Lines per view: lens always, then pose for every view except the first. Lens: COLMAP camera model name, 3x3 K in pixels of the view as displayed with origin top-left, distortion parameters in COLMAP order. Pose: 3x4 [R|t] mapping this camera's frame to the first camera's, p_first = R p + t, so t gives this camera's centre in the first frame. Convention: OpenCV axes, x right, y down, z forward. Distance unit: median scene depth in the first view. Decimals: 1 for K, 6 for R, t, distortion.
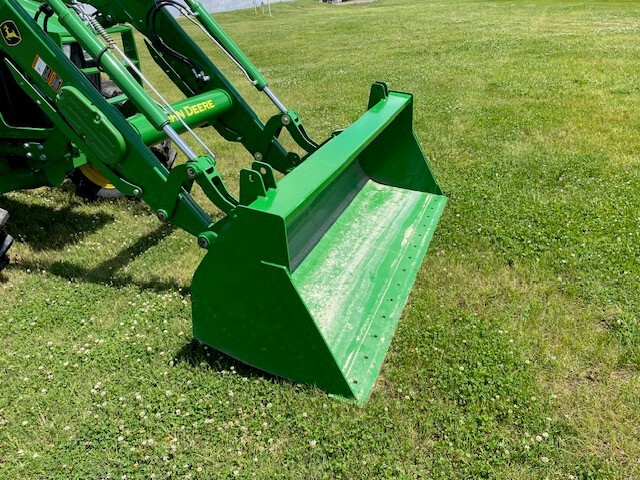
lens RADIAL K [[488.6, 0, 319.8], [0, 488.6, 257.8], [0, 0, 1]] dist [0.006498, -0.007176]
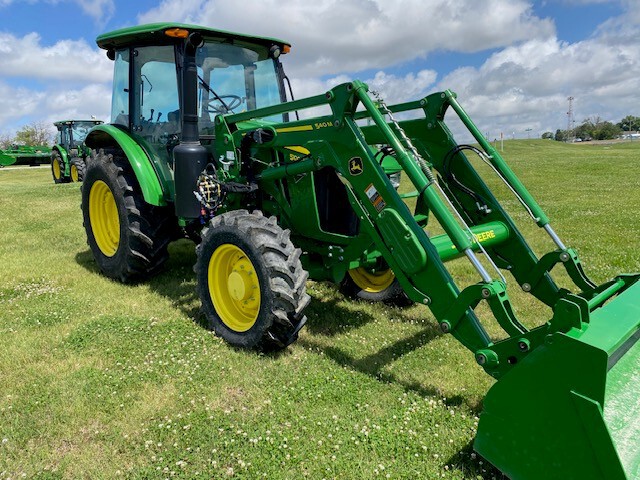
lens RADIAL K [[491.7, 0, 312.4], [0, 491.7, 239.5], [0, 0, 1]] dist [0.006606, -0.000391]
pose [[0.899961, 0.126771, -0.417133, -0.123240], [-0.235475, 0.946568, -0.220363, 0.035099], [0.366909, 0.296543, 0.881726, -0.115323]]
